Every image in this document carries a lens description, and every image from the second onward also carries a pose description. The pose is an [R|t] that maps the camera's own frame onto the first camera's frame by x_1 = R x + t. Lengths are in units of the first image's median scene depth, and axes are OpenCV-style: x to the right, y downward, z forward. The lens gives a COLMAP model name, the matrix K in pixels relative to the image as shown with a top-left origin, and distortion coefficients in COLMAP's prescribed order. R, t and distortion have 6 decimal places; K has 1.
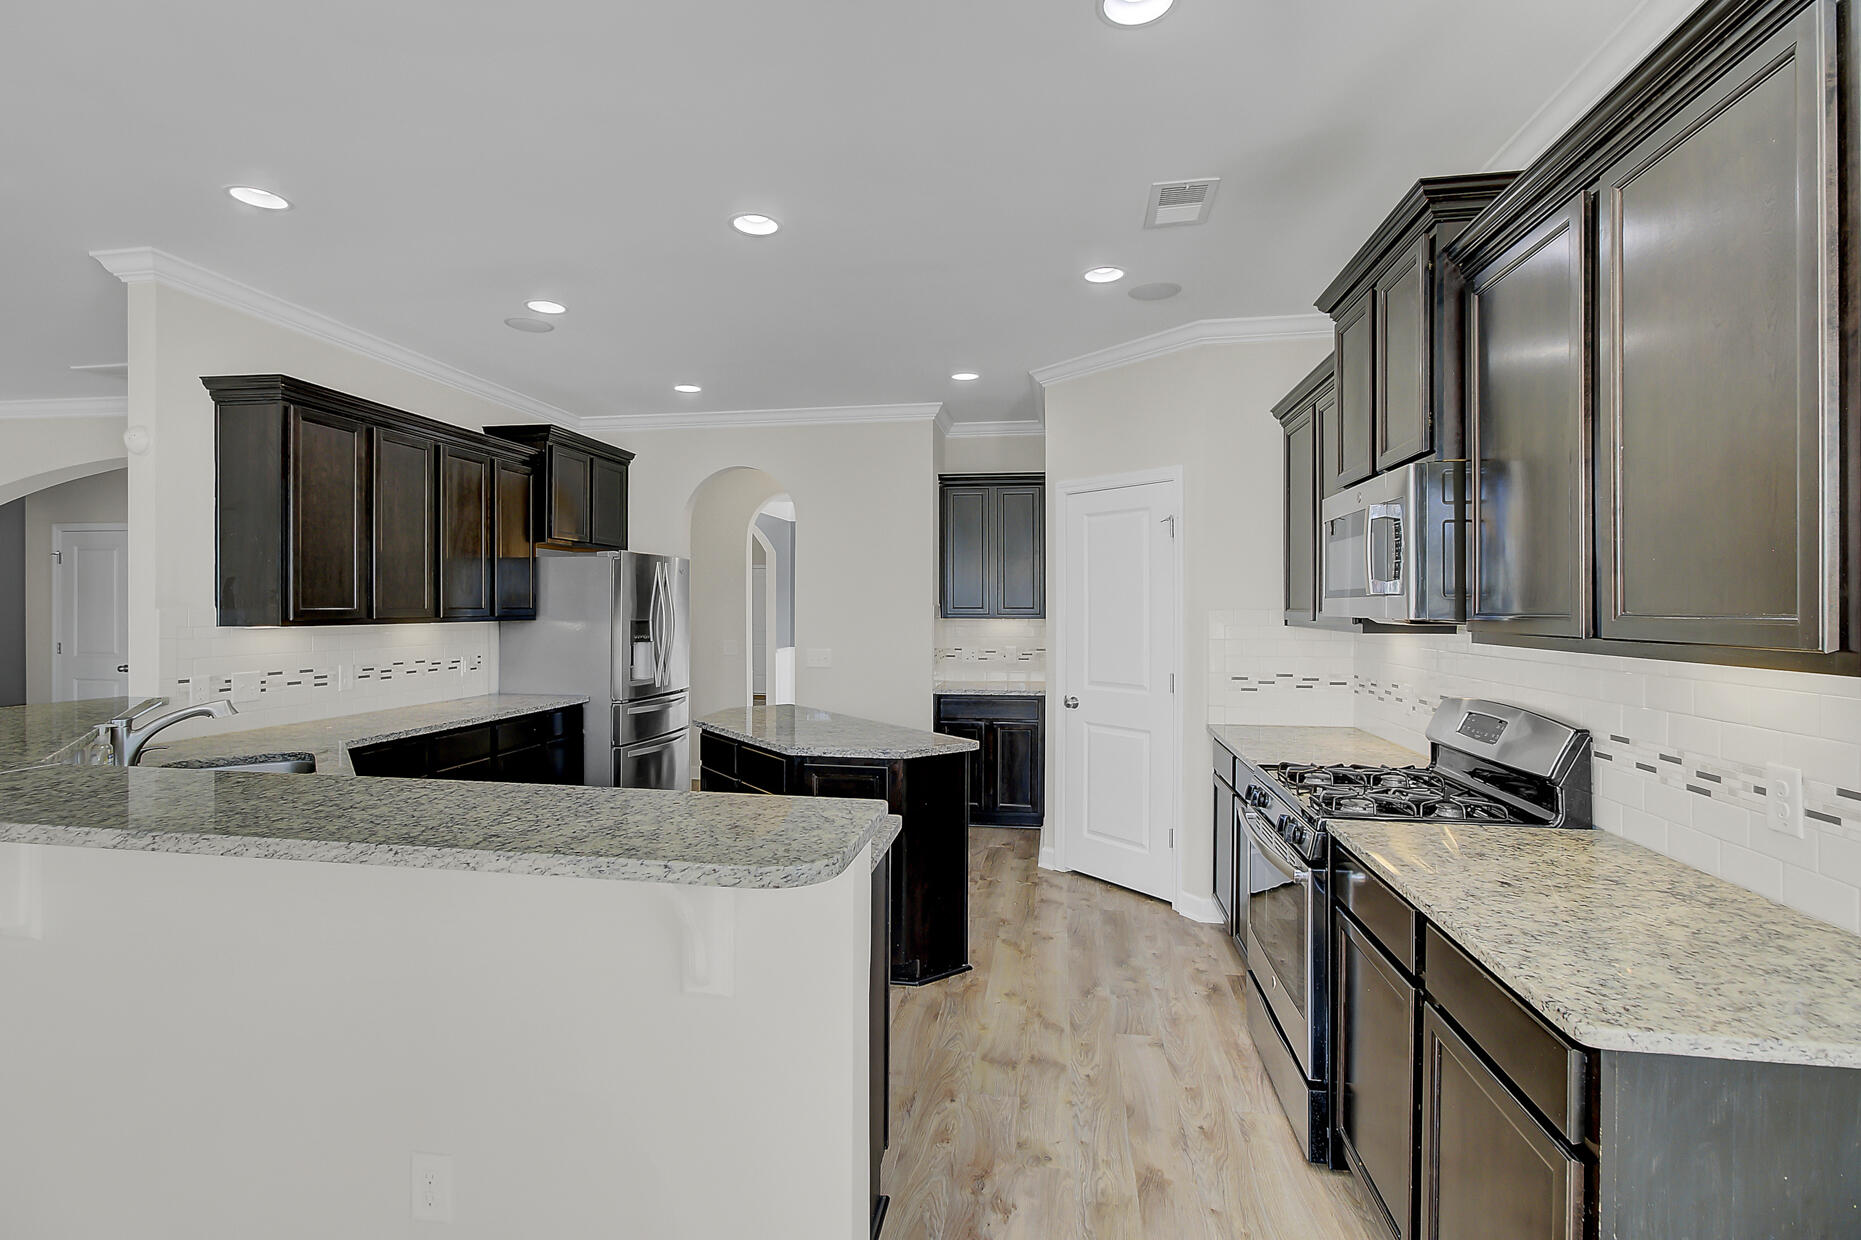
lens RADIAL K [[877.0, 0, 930.5], [0, 877.0, 620.0], [0, 0, 1]] dist [-0.019223, 0.016795]
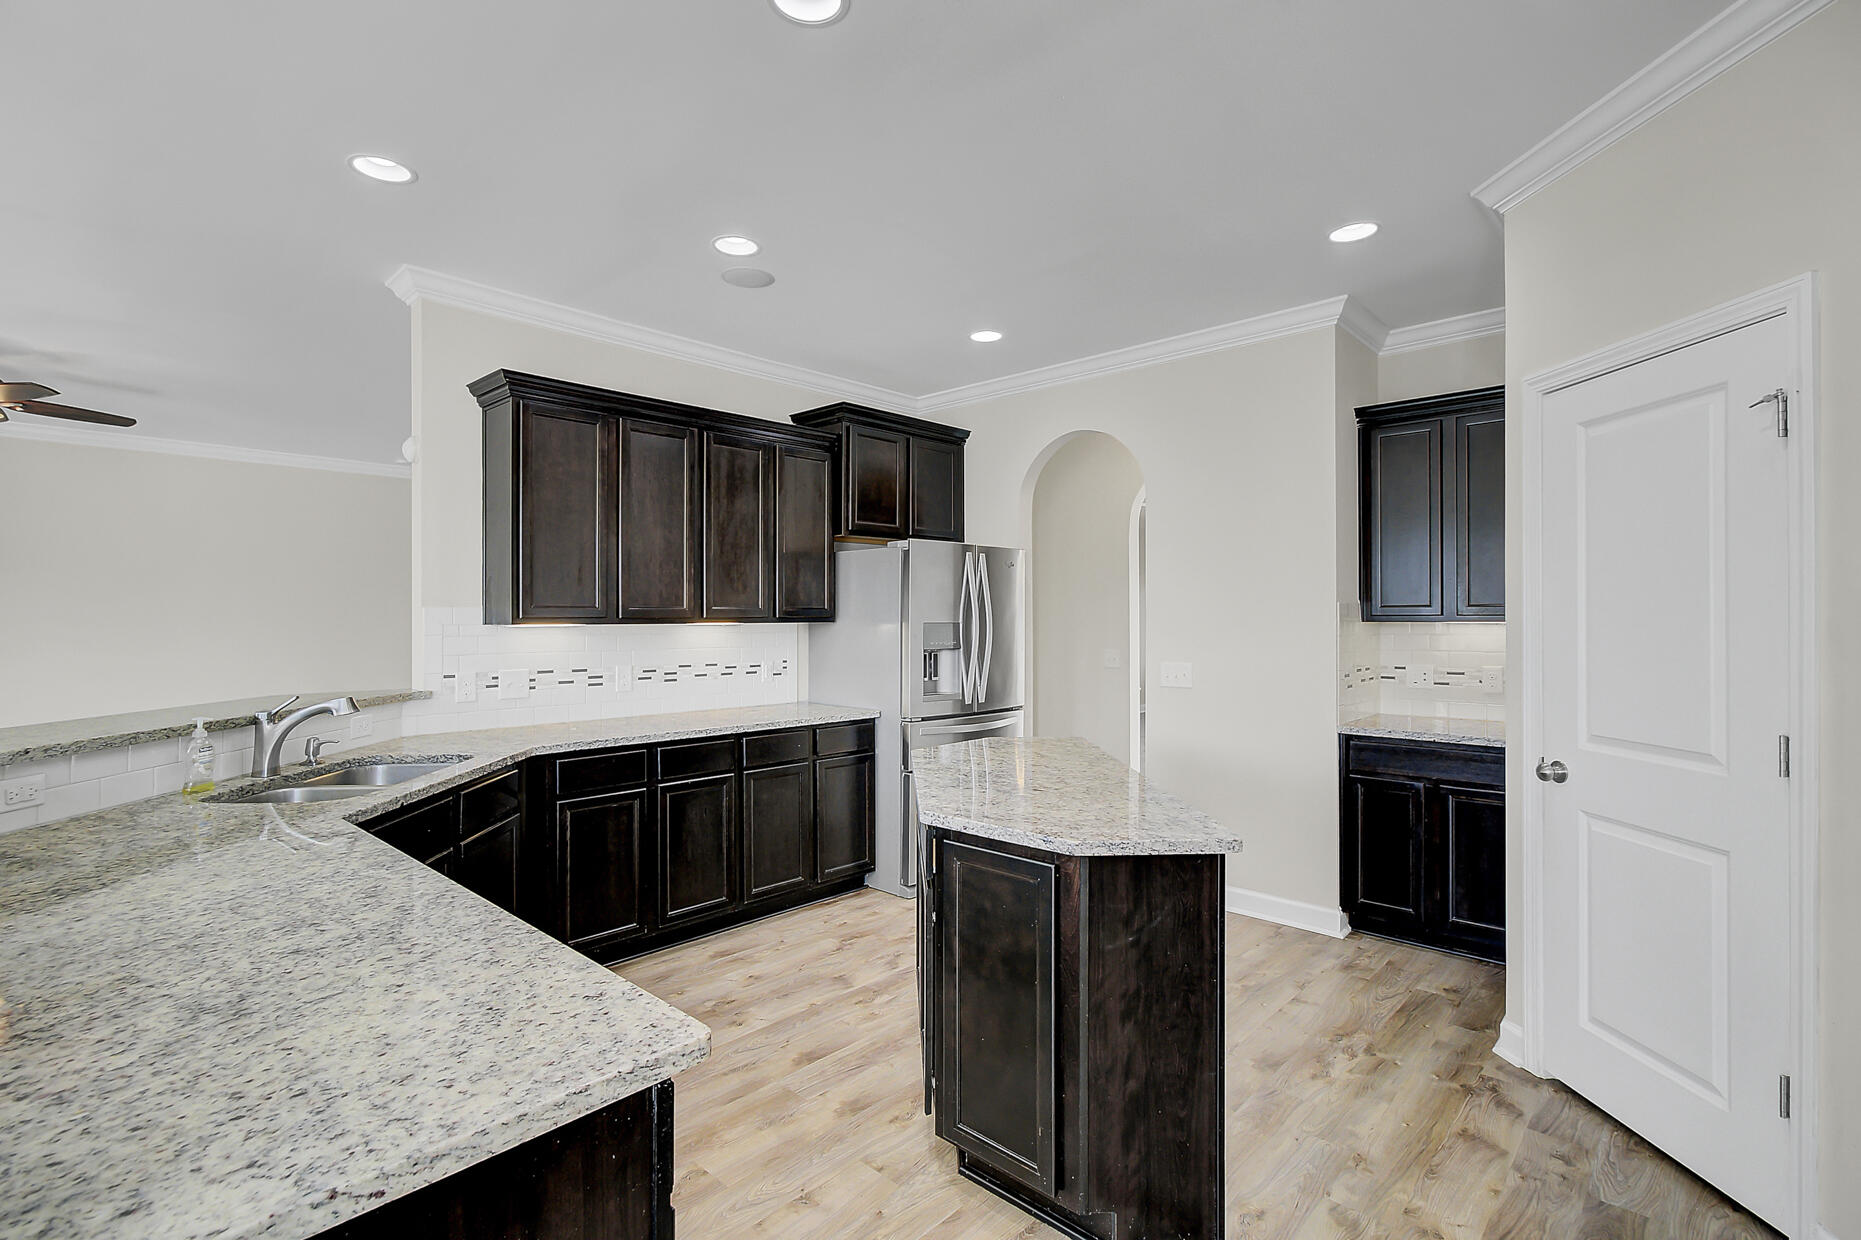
lens RADIAL K [[877.0, 0, 930.5], [0, 877.0, 620.0], [0, 0, 1]] dist [-0.019223, 0.016795]
pose [[0.824131, -0.001749, -0.566397, 0.149860], [-0.005516, 0.999923, -0.011114, 0.007887], [0.566373, 0.012284, 0.824058, 0.331503]]
